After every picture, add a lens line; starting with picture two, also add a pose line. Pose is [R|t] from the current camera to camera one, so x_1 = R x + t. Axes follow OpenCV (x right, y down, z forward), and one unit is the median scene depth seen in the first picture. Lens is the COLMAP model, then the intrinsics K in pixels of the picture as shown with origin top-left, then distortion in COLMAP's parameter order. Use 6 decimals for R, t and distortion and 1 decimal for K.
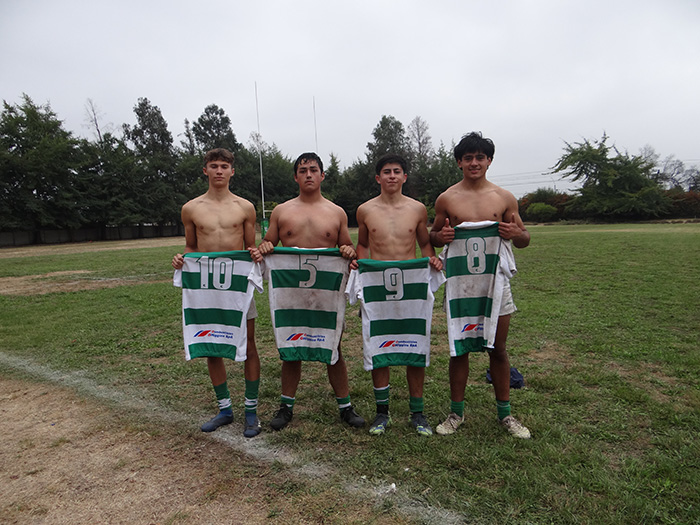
lens RADIAL K [[535.7, 0, 350.2], [0, 535.7, 264.2], [0, 0, 1]] dist [-0.008296, 0.003927]
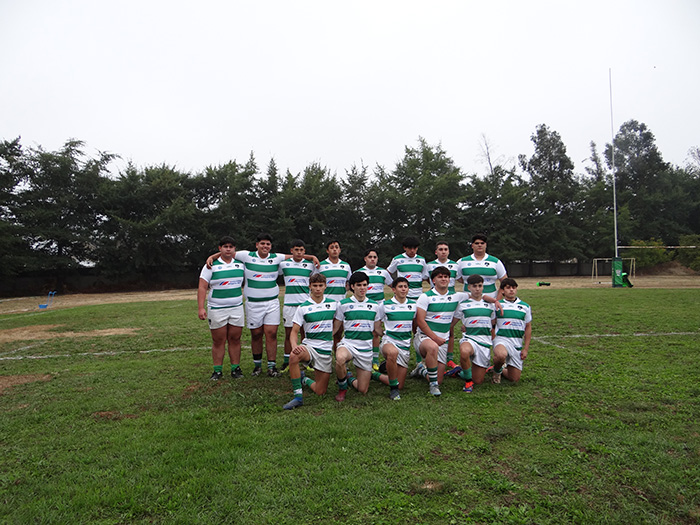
lens RADIAL K [[535.7, 0, 348.8], [0, 535.7, 259.7], [0, 0, 1]] dist [-0.008296, 0.003927]
pose [[0.695573, 0.017298, -0.718247, 0.046517], [-0.071147, 0.996455, -0.044903, -0.014054], [0.714924, 0.082335, 0.694338, 0.141647]]
